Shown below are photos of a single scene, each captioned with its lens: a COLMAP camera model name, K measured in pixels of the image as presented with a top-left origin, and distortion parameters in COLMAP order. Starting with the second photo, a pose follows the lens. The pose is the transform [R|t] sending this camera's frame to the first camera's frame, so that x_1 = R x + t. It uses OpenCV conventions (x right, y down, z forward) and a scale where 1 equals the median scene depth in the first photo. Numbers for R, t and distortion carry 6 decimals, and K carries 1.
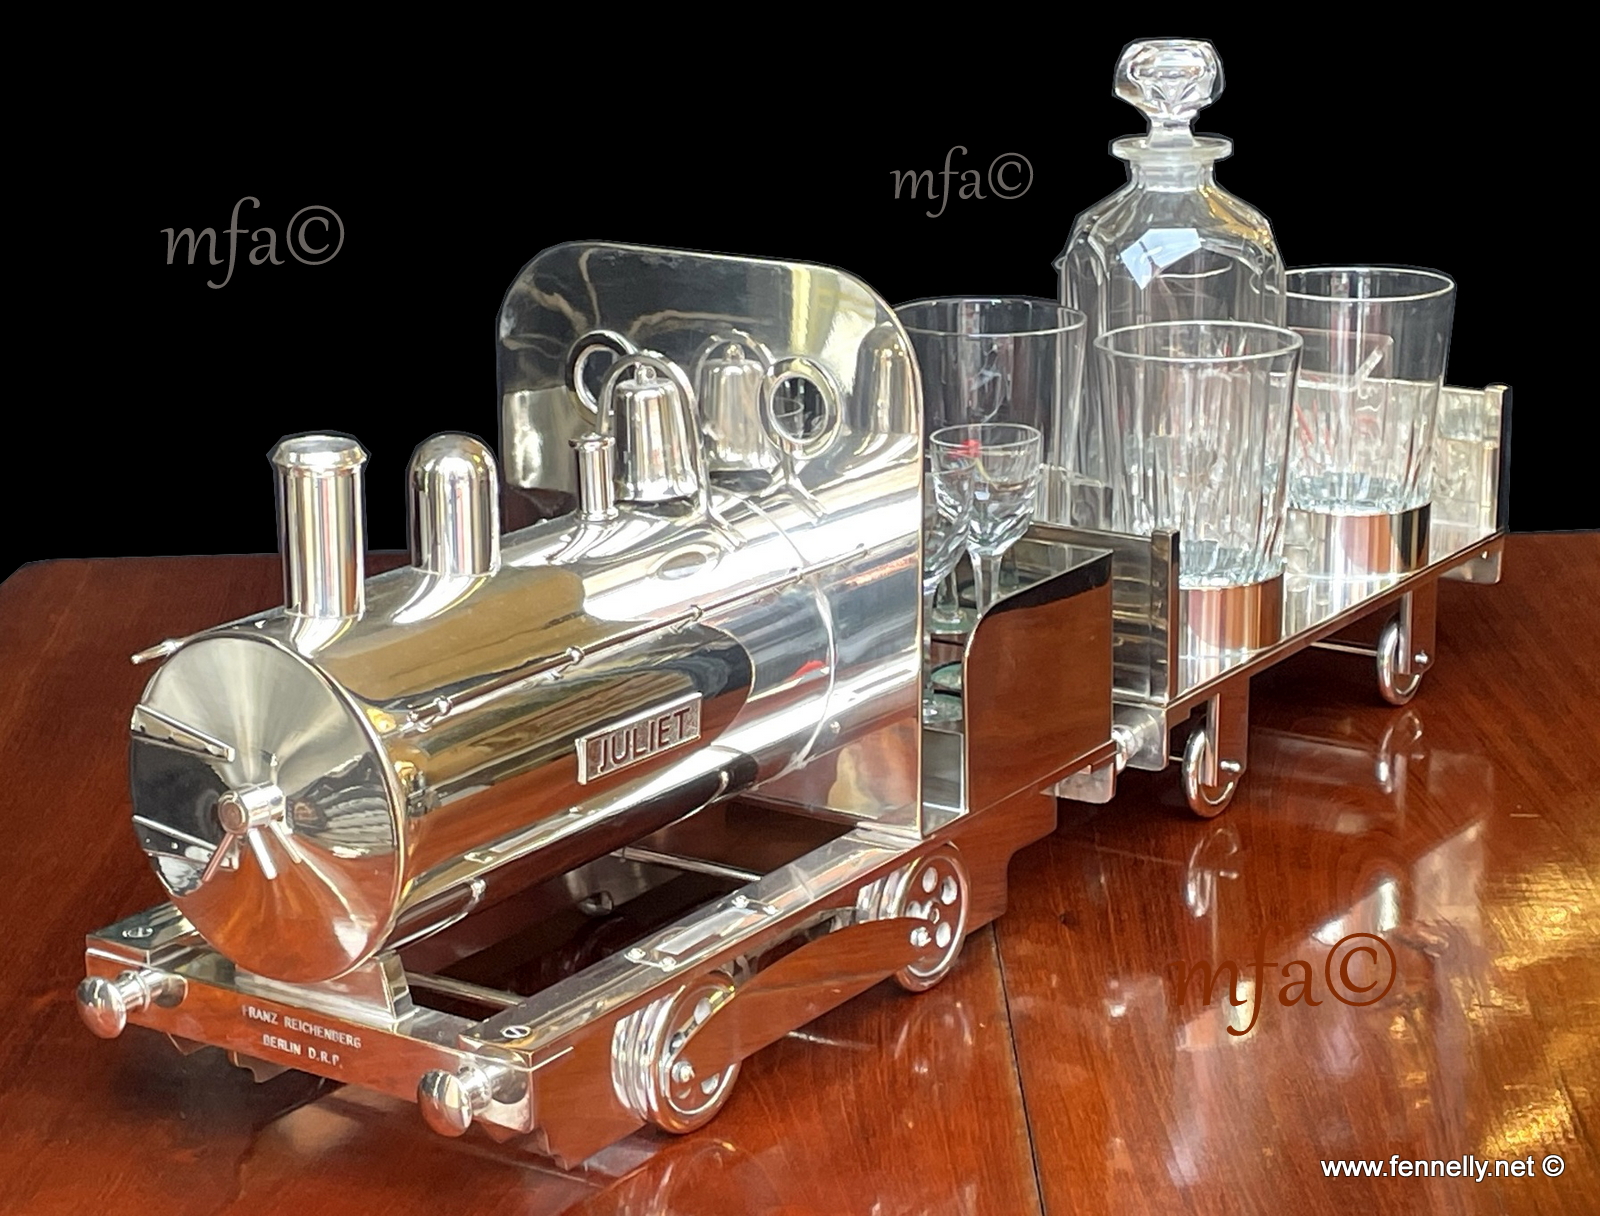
lens RADIAL K [[3186.0, 0, 809.1], [0, 3186.0, 615.6], [0, 0, 1]] dist [0.163475, 0.000000]
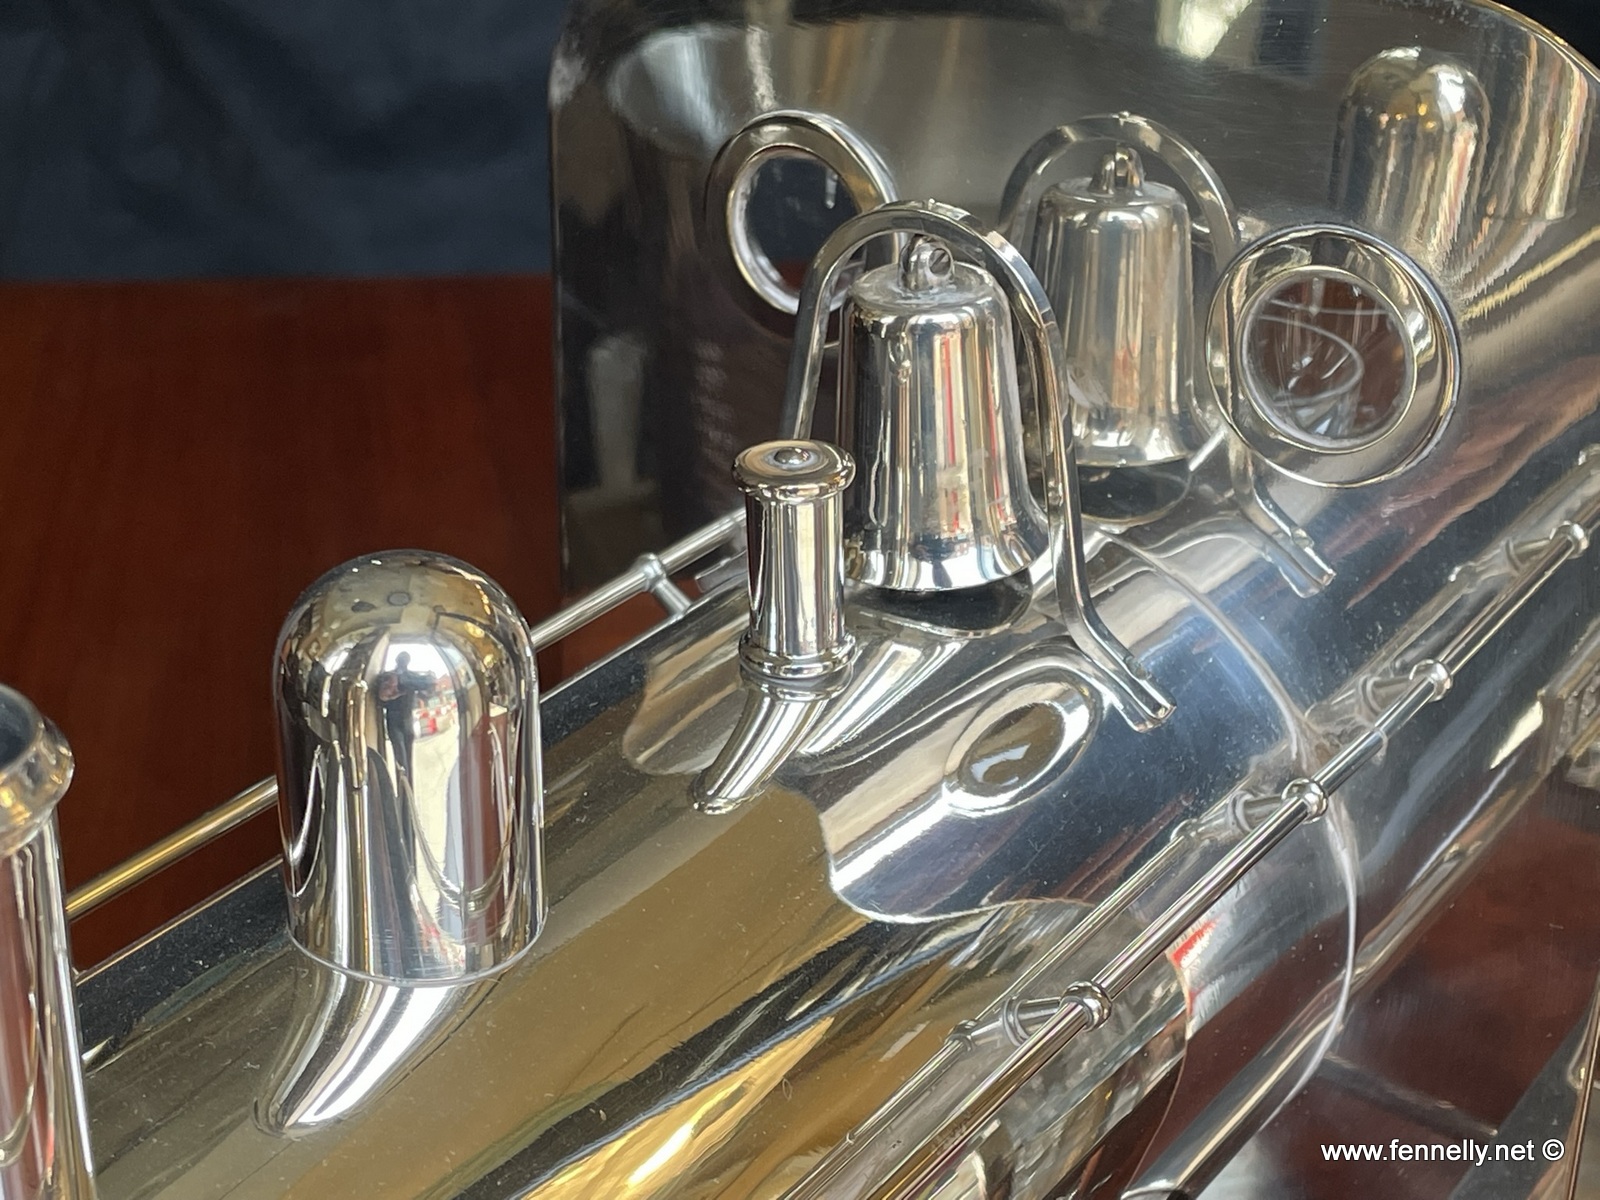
lens RADIAL K [[2779.0, 0, 797.2], [0, 2779.0, 603.7], [0, 0, 1]] dist [0.028344, 0.000000]
pose [[0.999747, 0.021533, -0.006473, -0.065148], [-0.019890, 0.981191, 0.192013, -0.101230], [0.010486, -0.191835, 0.981371, 0.677684]]
